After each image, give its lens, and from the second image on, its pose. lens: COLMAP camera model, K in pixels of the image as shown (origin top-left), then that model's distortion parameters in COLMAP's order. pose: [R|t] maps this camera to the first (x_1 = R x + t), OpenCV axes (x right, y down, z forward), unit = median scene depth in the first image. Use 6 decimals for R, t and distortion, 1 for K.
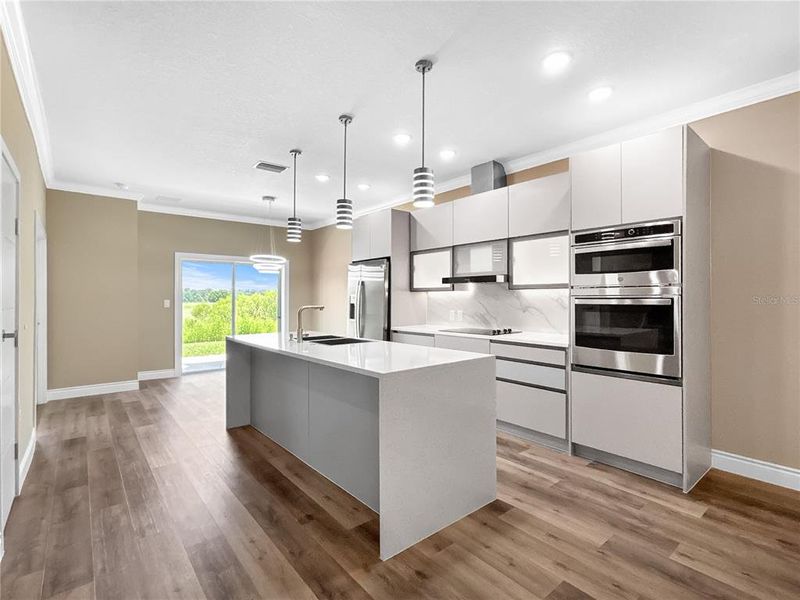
lens RADIAL K [[392.2, 0, 395.8], [0, 392.2, 299.8], [0, 0, 1]] dist [-0.001352, 0.000295]
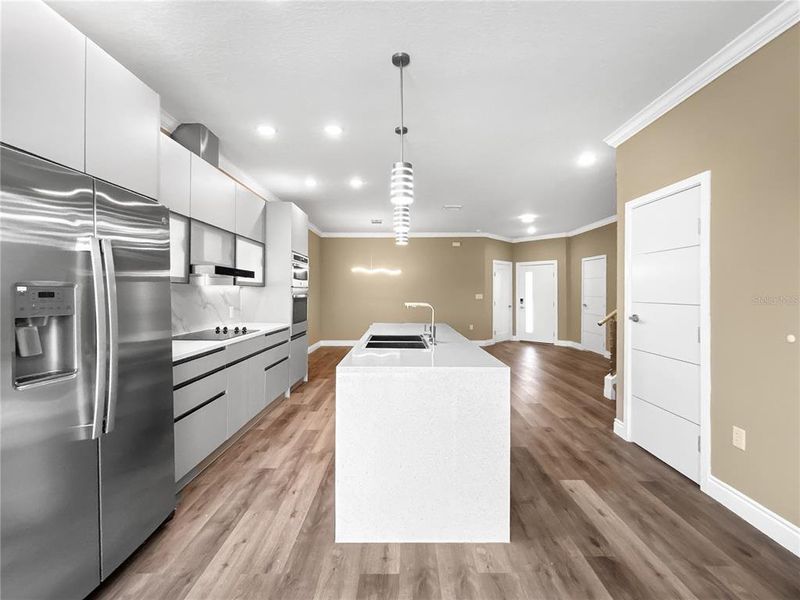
lens RADIAL K [[326.4, 0, 398.9], [0, 326.4, 299.3], [0, 0, 1]] dist [0.000411, 0.000628]
pose [[-0.760223, -0.021968, 0.649291, -0.702172], [-0.010472, 0.999713, 0.021563, -0.017616], [-0.649578, 0.009593, -0.760234, 1.685635]]
